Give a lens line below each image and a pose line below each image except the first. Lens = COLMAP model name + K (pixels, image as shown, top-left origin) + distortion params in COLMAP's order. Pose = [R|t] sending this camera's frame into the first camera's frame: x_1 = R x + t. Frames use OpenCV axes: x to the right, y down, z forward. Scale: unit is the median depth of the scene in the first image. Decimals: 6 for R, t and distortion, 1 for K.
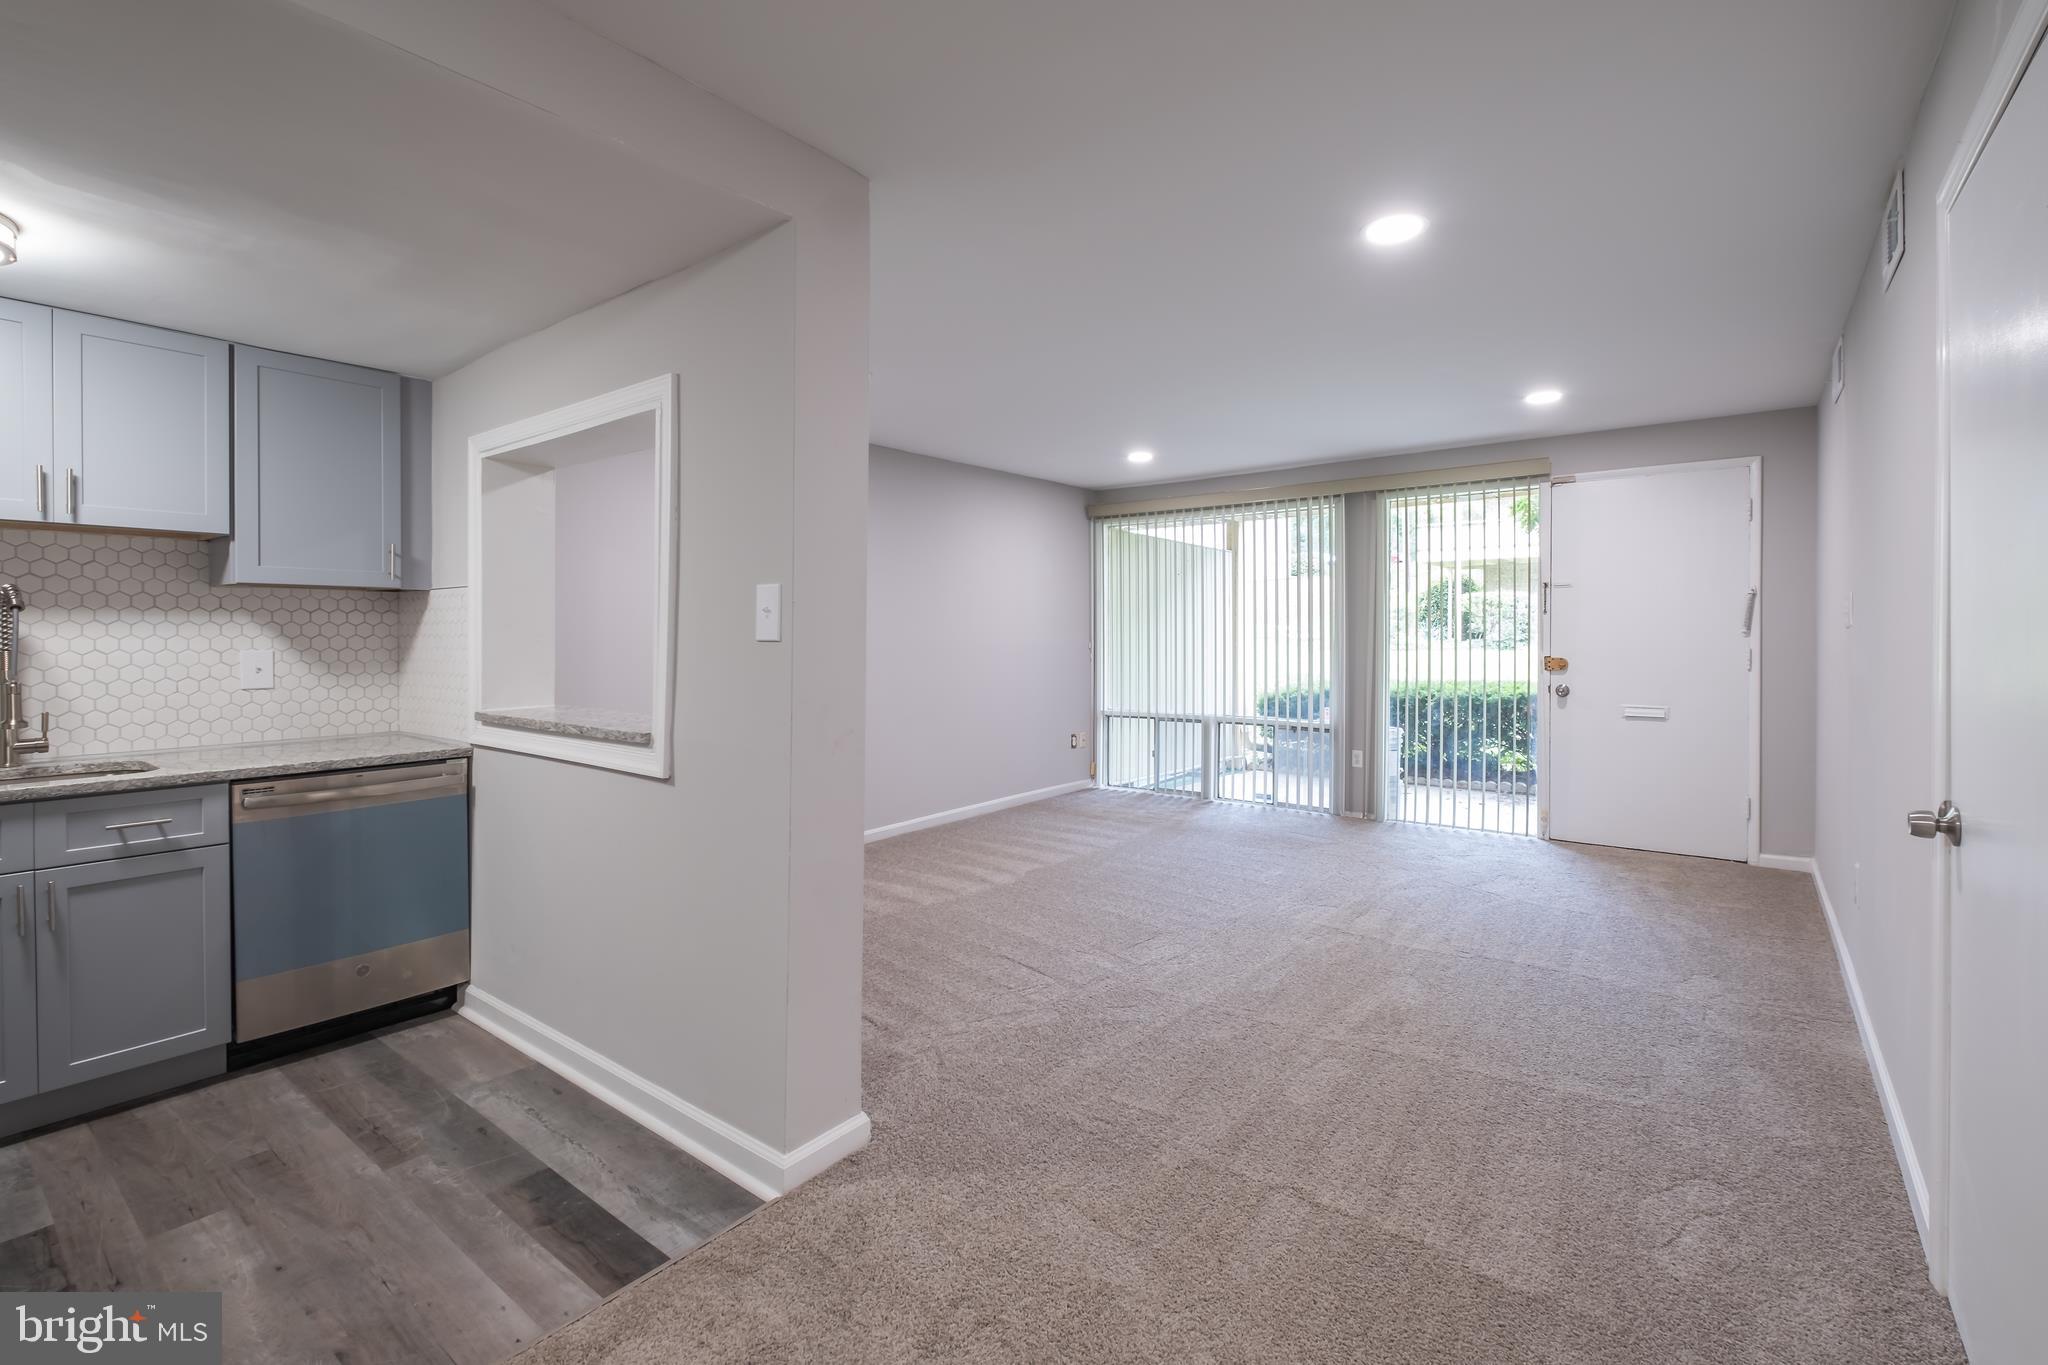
lens RADIAL K [[940.0, 0, 1031.2], [0, 940.0, 629.2], [0, 0, 1]] dist [-0.003454, -0.001020]
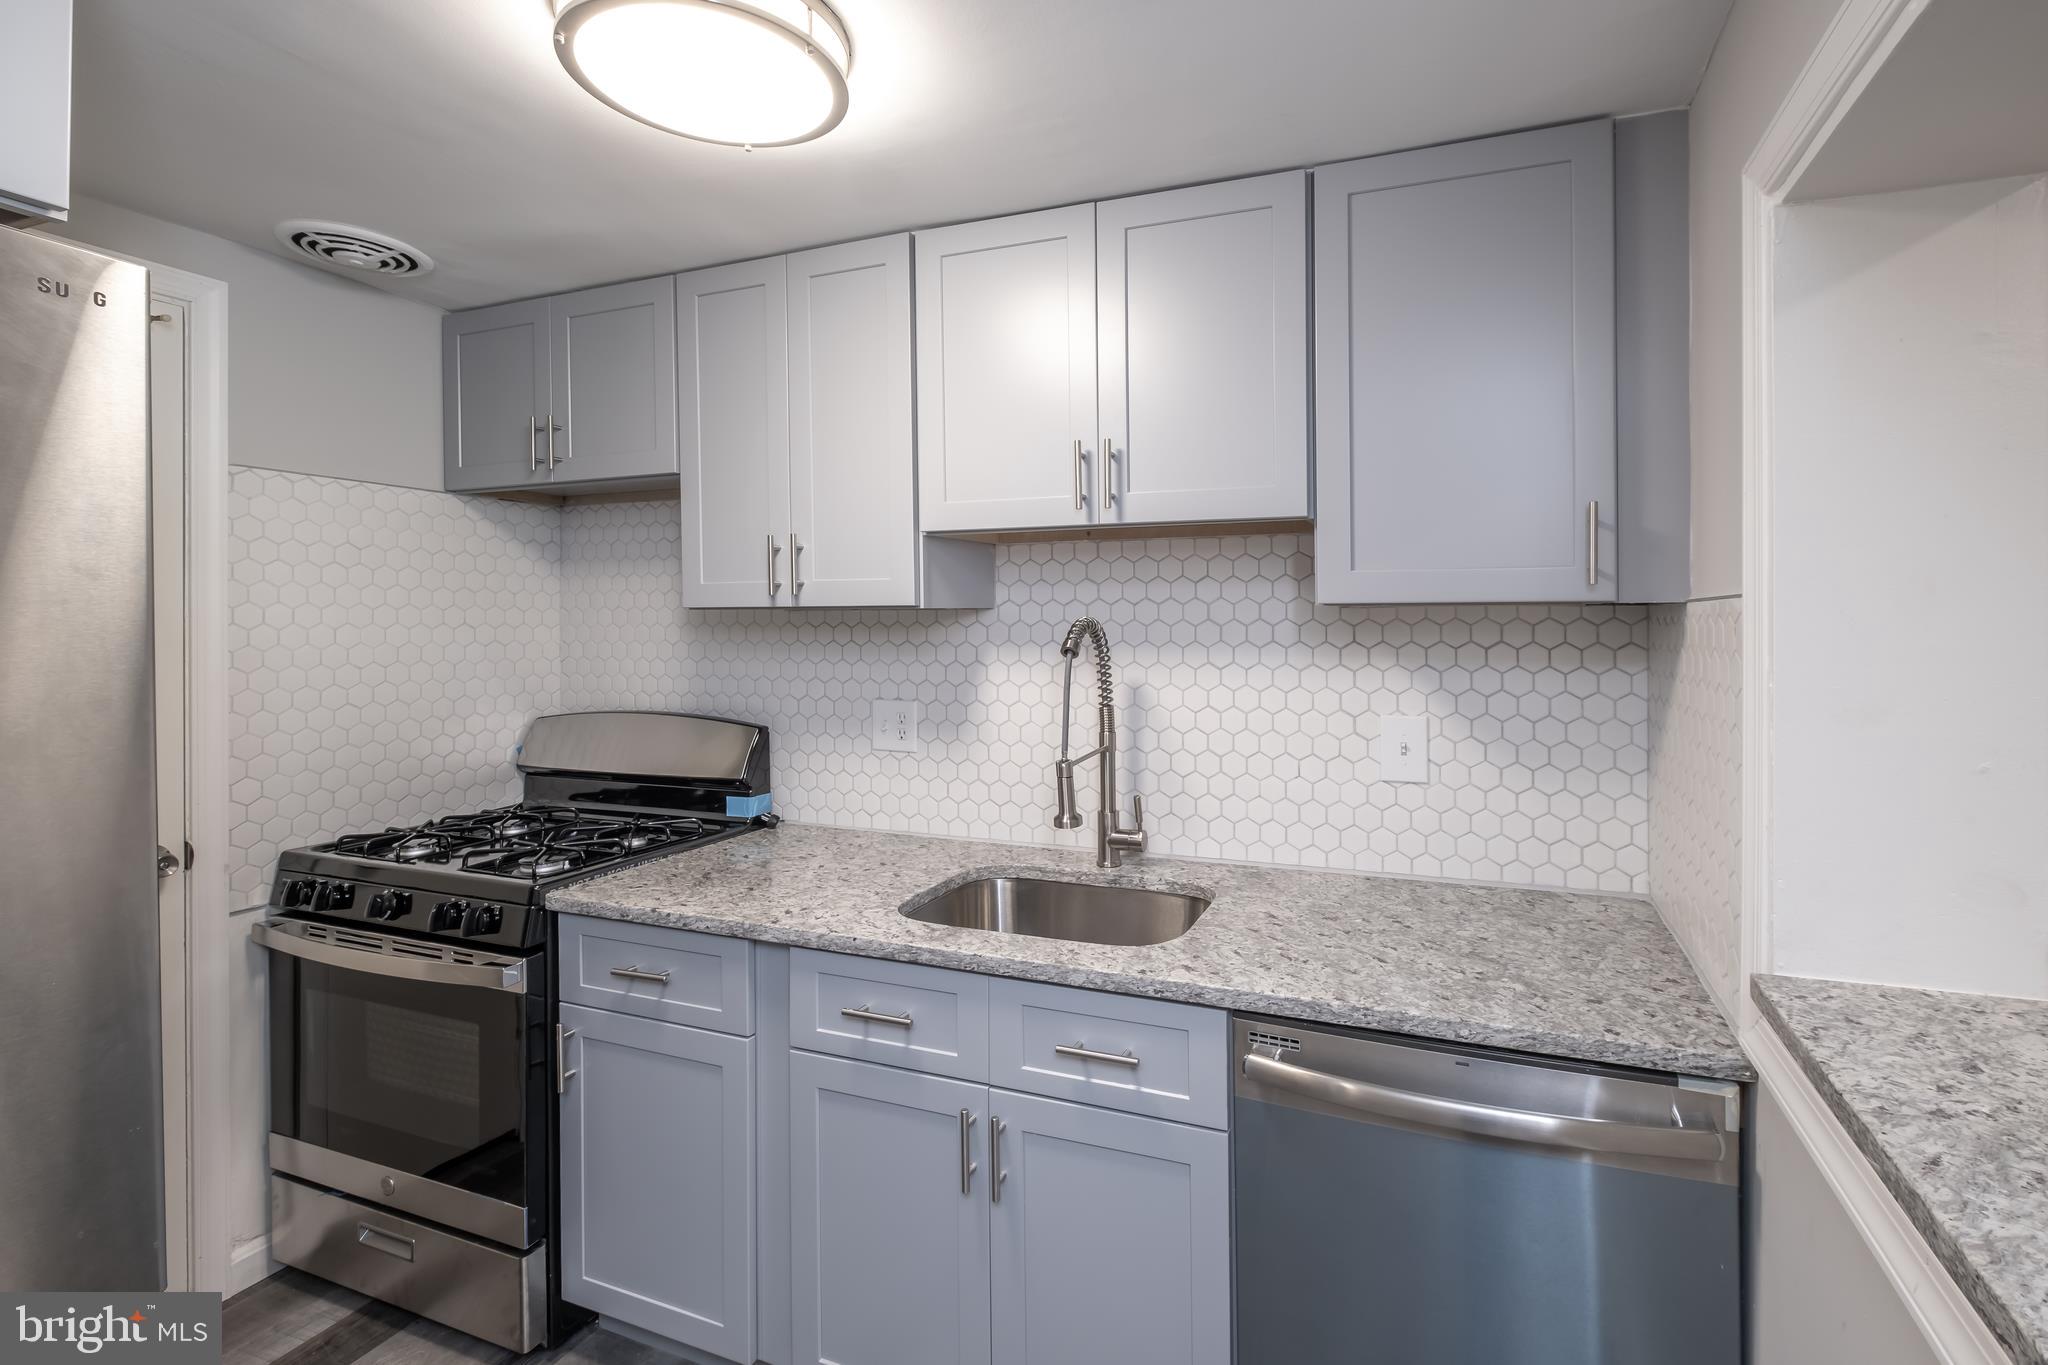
lens RADIAL K [[923.4, 0, 1133.5], [0, 923.4, 620.7], [0, 0, 1]] dist [0.011901, -0.008813]
pose [[0.303779, -0.004383, -0.952733, -0.350617], [0.005614, 0.999980, -0.002810, -0.036806], [0.952726, -0.004495, 0.303797, 0.702047]]
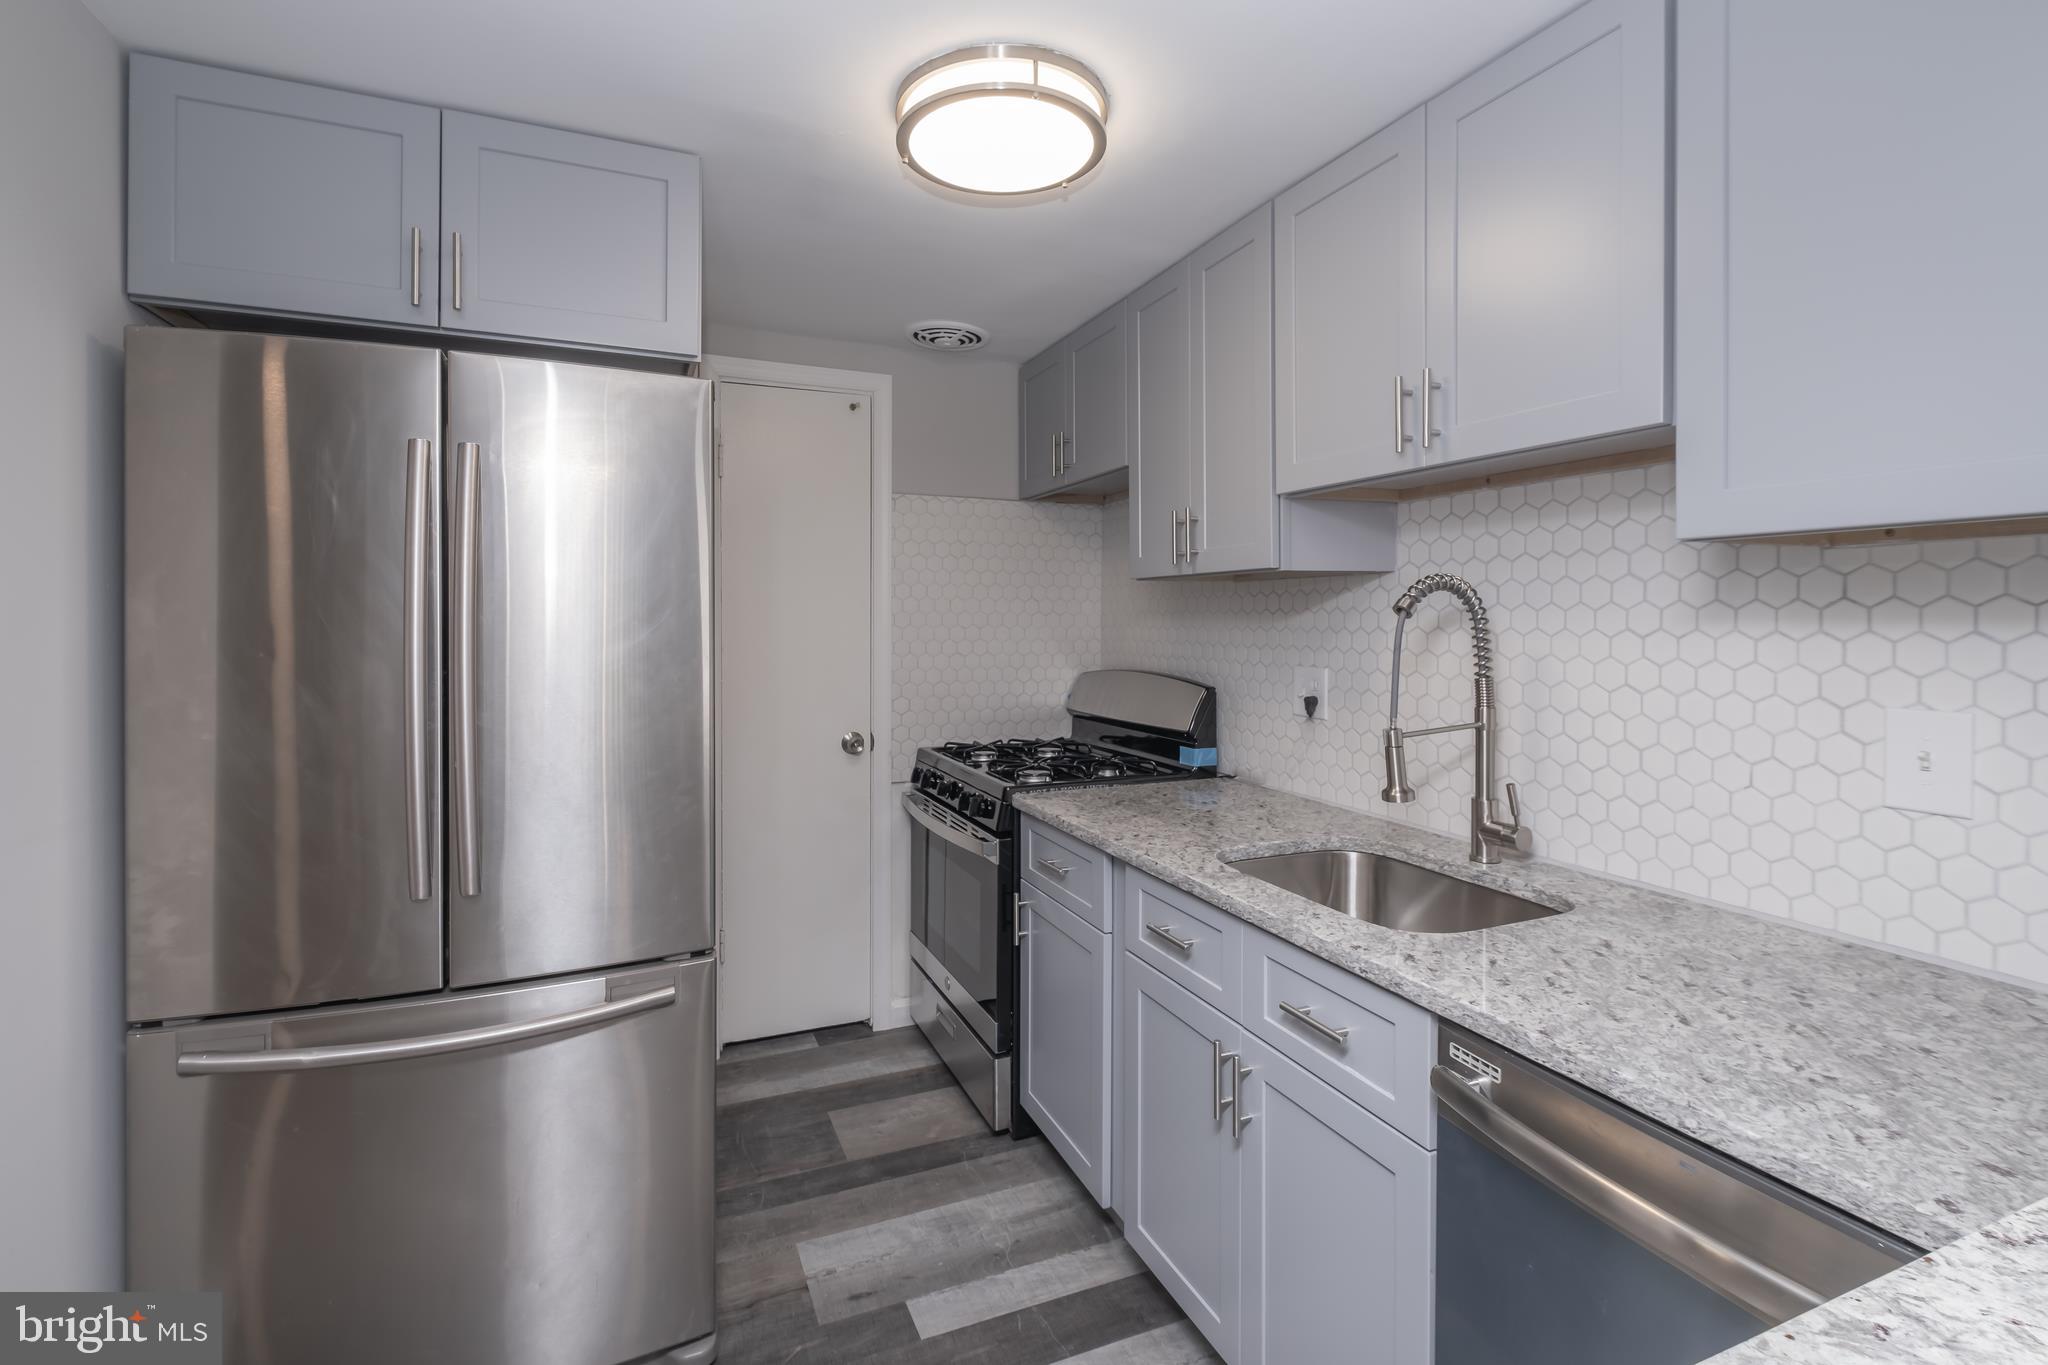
lens RADIAL K [[940.0, 0, 1031.2], [0, 940.0, 629.2], [0, 0, 1]] dist [-0.003454, -0.001020]
pose [[-0.482884, 0.008190, -0.875646, -0.342614], [0.001416, 0.999962, 0.008571, -0.014151], [0.875683, 0.002899, -0.482877, 0.909264]]
